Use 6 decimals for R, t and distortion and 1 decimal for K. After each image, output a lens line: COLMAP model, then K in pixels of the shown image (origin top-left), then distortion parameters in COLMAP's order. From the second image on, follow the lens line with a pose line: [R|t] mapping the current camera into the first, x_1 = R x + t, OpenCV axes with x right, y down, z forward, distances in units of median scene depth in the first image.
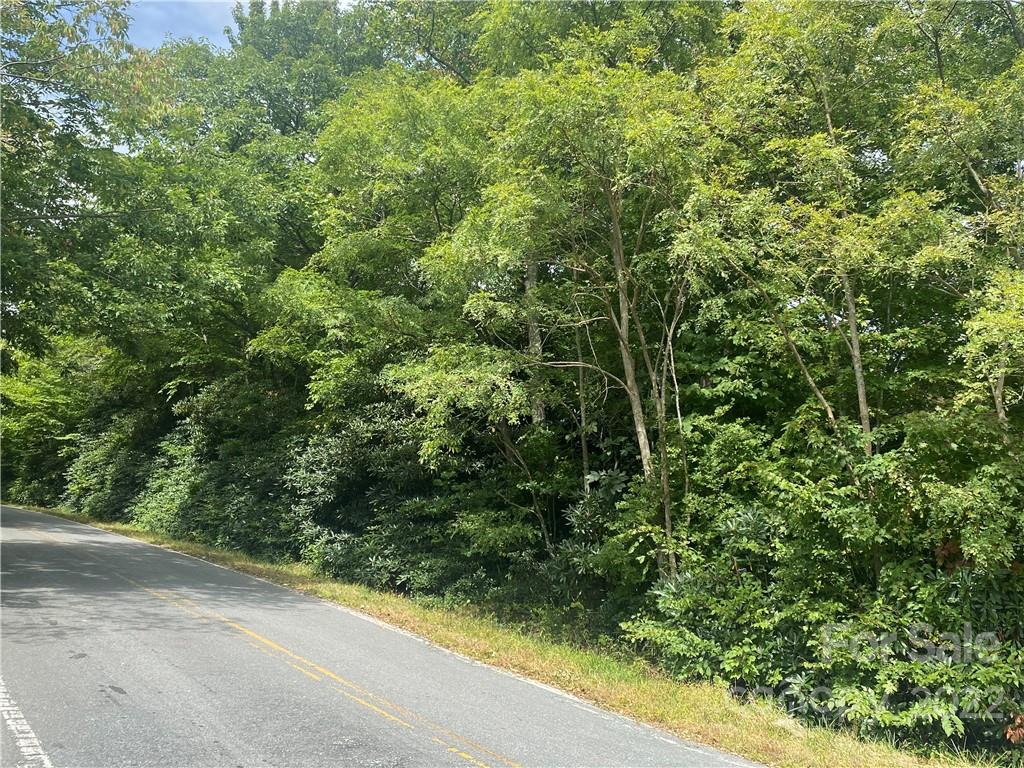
lens RADIAL K [[927.9, 0, 512.0], [0, 927.9, 384.0], [0, 0, 1]] dist [0.094832, -0.169930]
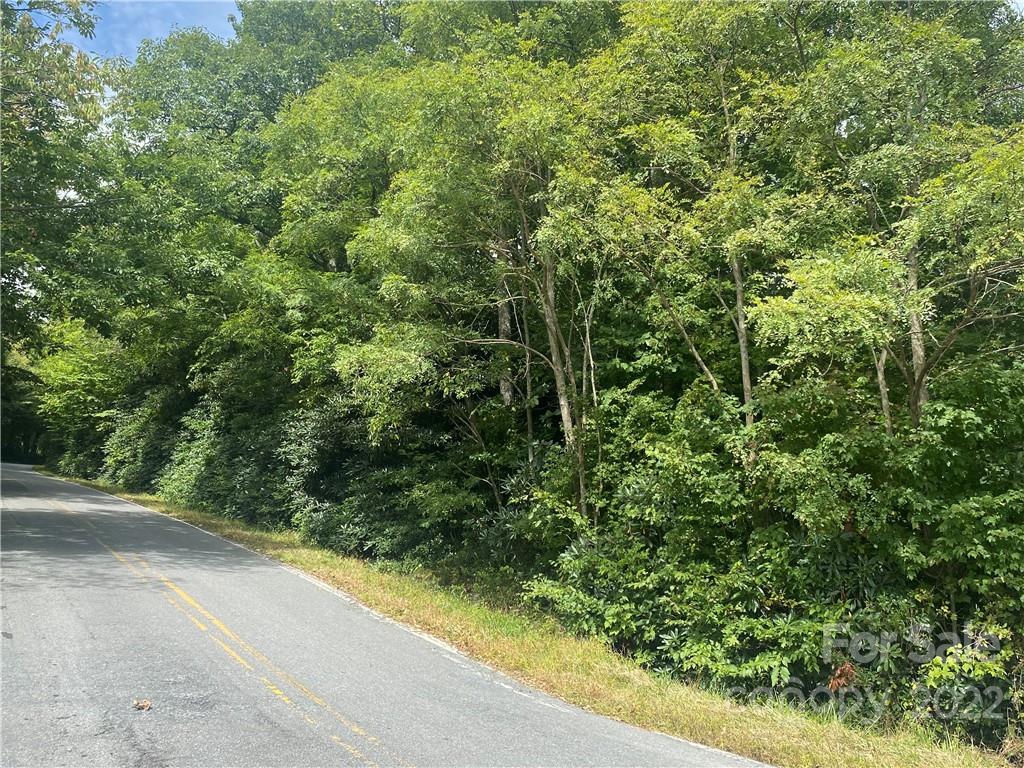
lens RADIAL K [[927.9, 0, 512.0], [0, 927.9, 384.0], [0, 0, 1]] dist [0.094832, -0.169930]
pose [[0.997931, -0.008459, -0.063743, 0.117507], [0.010316, 0.999531, 0.028847, -0.002206], [0.063469, -0.029445, 0.997549, -0.039266]]
